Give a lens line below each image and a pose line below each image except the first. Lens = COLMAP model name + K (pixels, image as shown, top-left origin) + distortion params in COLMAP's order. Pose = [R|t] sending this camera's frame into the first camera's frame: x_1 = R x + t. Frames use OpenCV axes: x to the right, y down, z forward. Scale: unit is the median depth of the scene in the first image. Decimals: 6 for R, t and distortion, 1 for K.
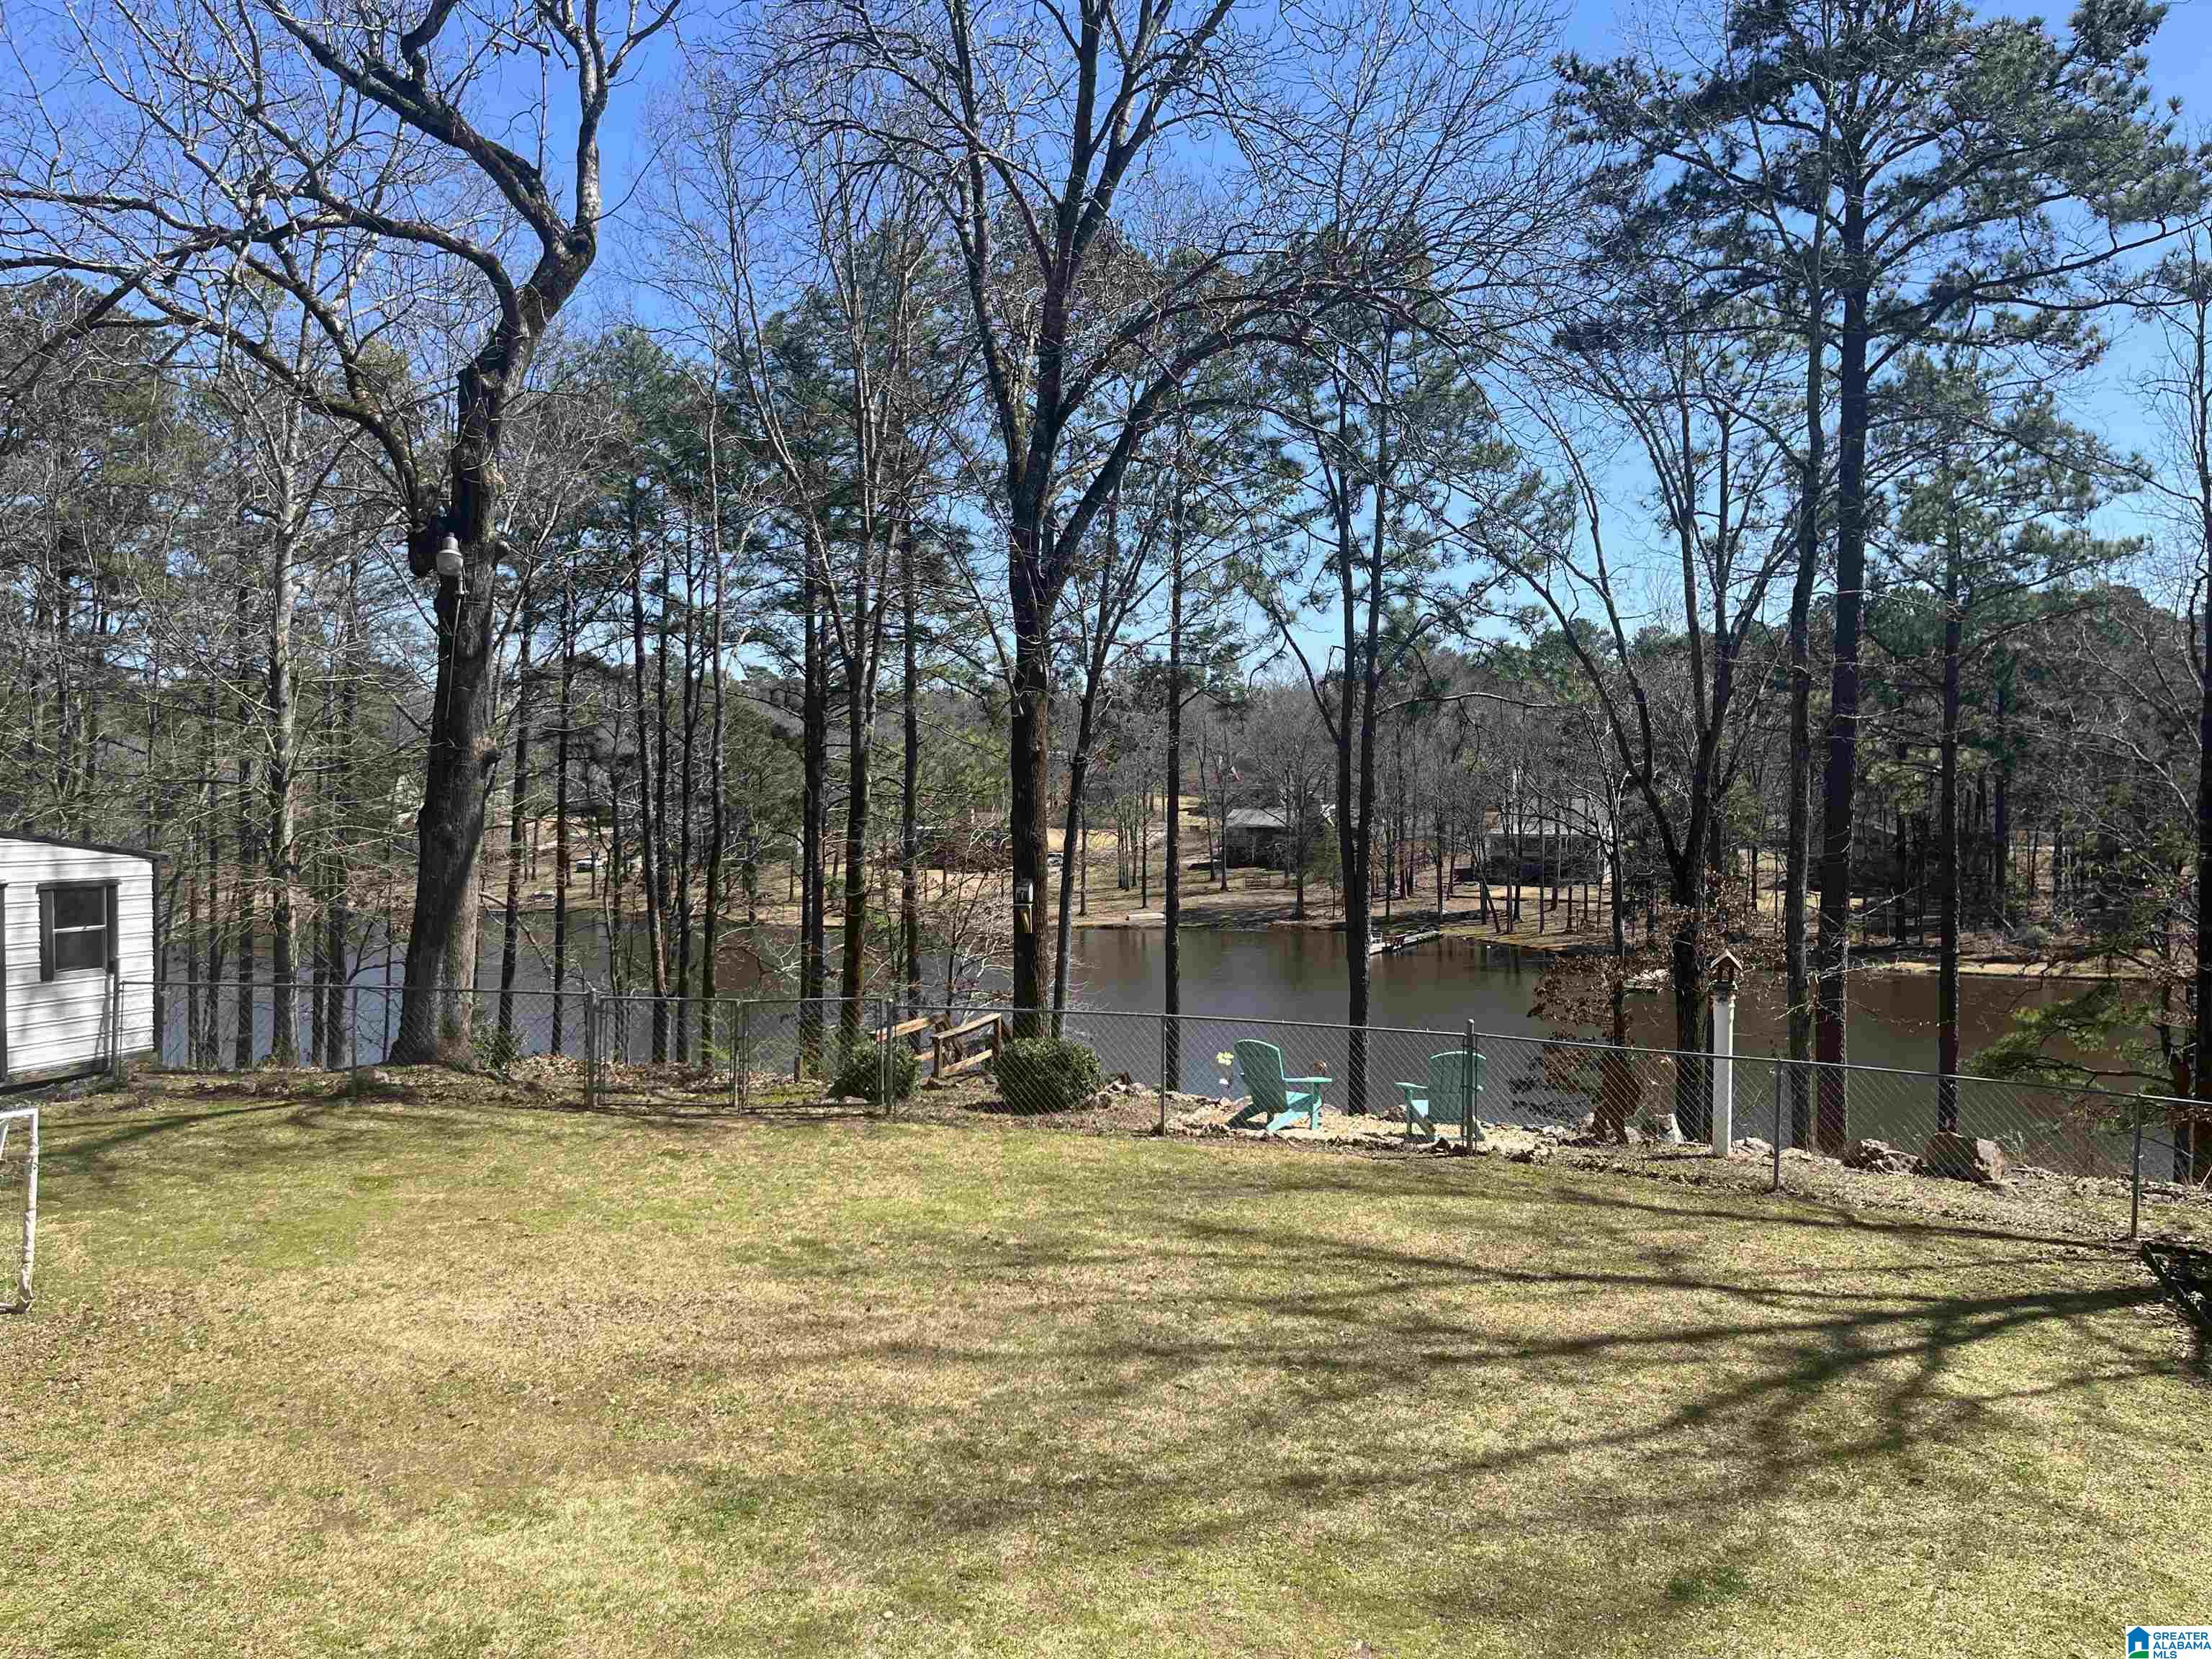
lens RADIAL K [[1702.7, 0, 1092.1], [0, 1702.7, 842.9], [0, 0, 1]] dist [0.037430, -0.021919]
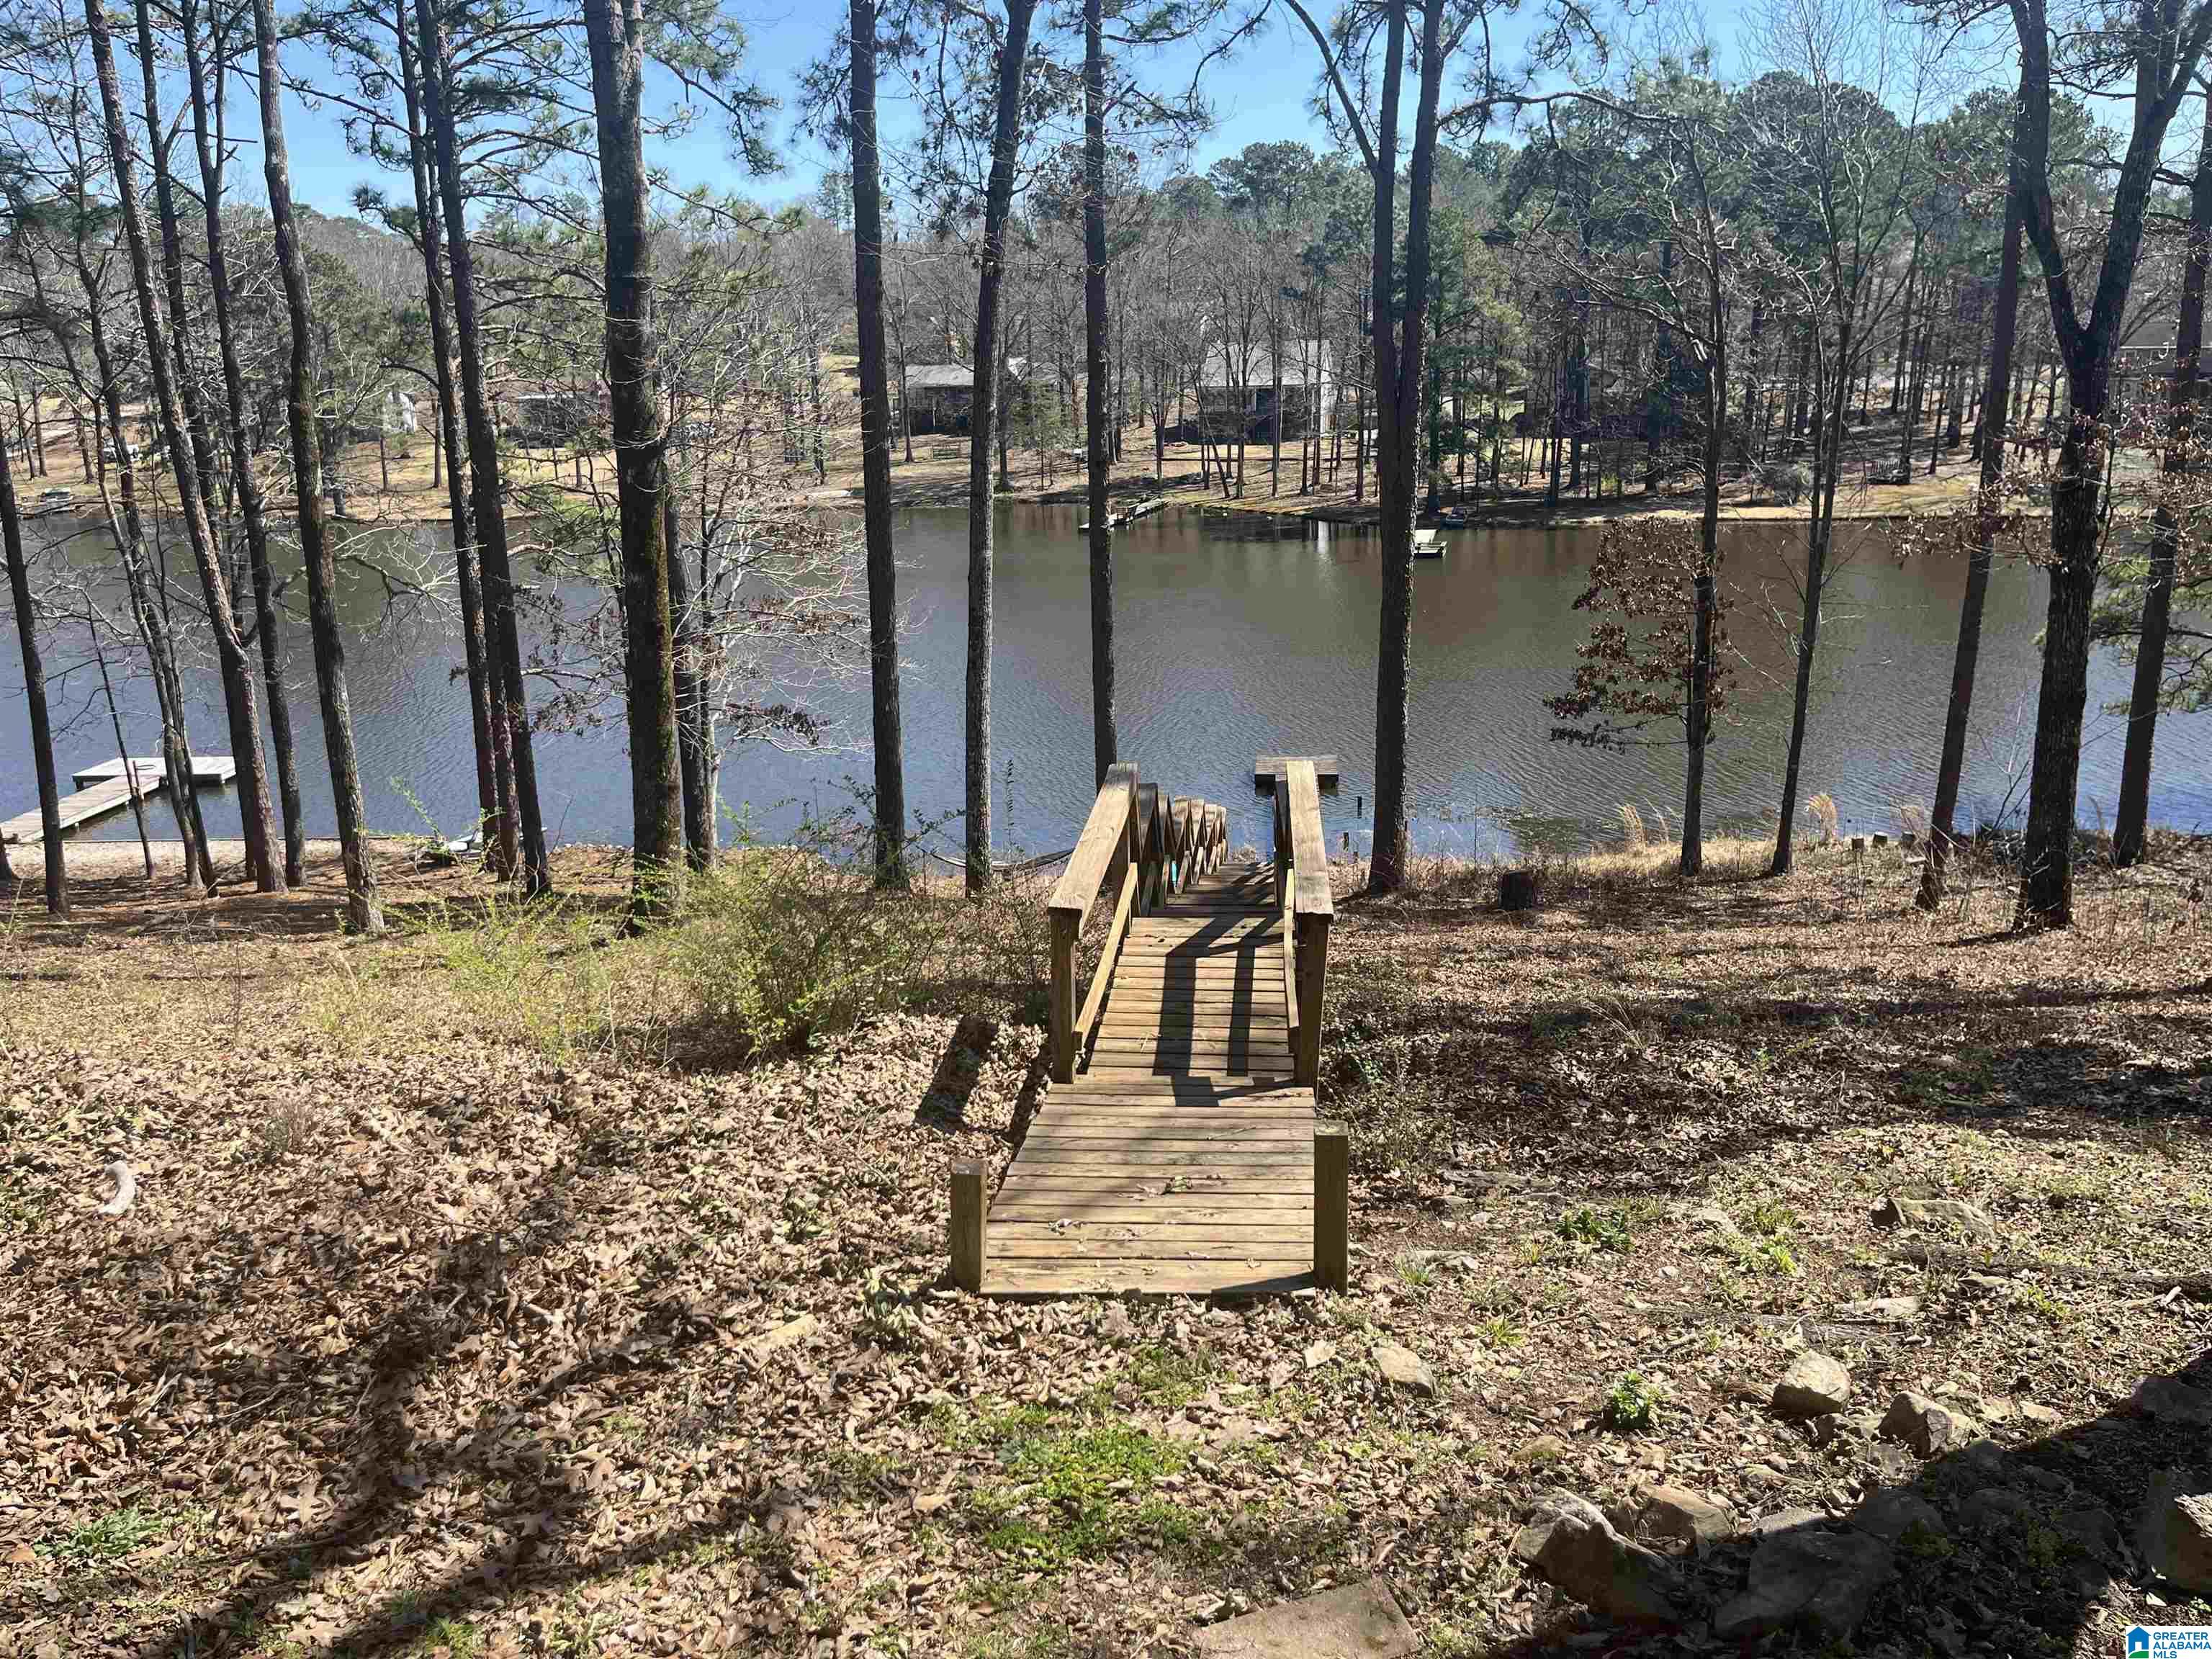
lens RADIAL K [[1702.7, 0, 1109.4], [0, 1702.7, 843.0], [0, 0, 1]] dist [0.037430, -0.021919]
pose [[0.975167, -0.081030, 0.206116, -0.117966], [0.028391, 0.968724, 0.246511, 0.023853], [-0.219645, -0.234537, 0.946968, 0.503375]]
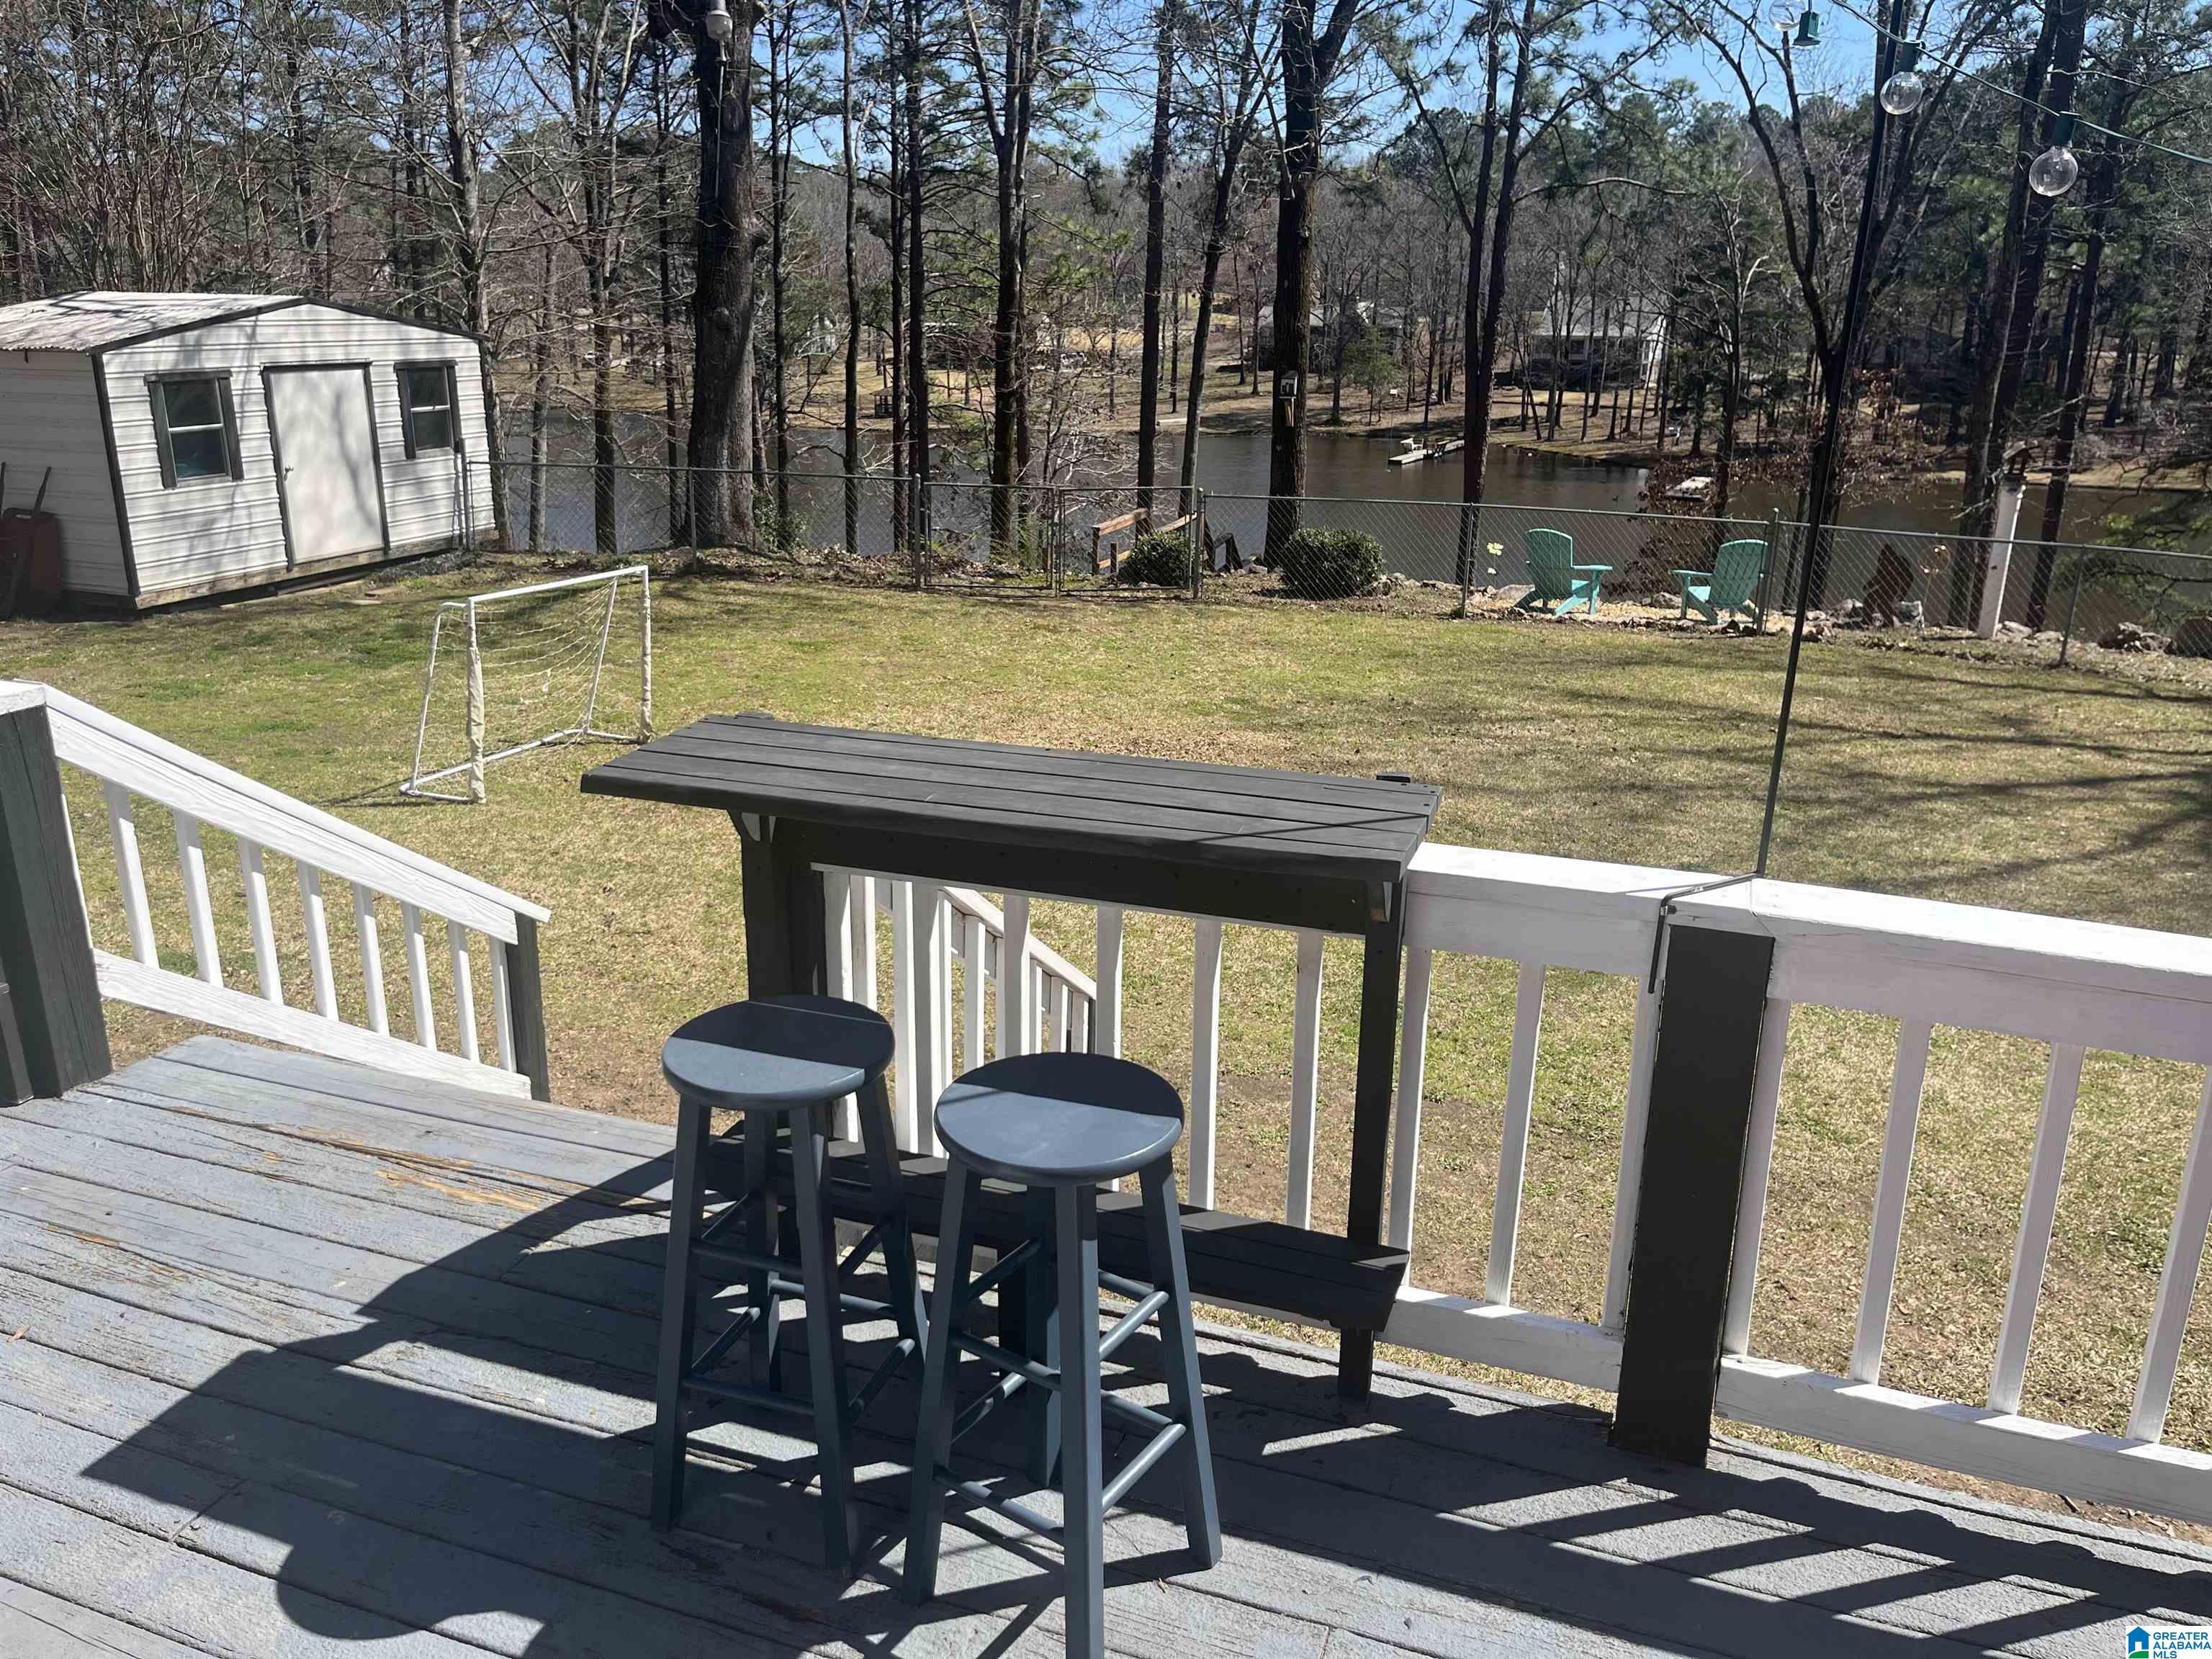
lens RADIAL K [[1702.7, 0, 1100.7], [0, 1702.7, 813.4], [0, 0, 1]] dist [0.037430, -0.021919]
pose [[0.999961, 0.006257, 0.006279, -0.089226], [-0.007699, 0.964162, 0.265203, 0.003862], [-0.004395, -0.265241, 0.964172, -0.027423]]
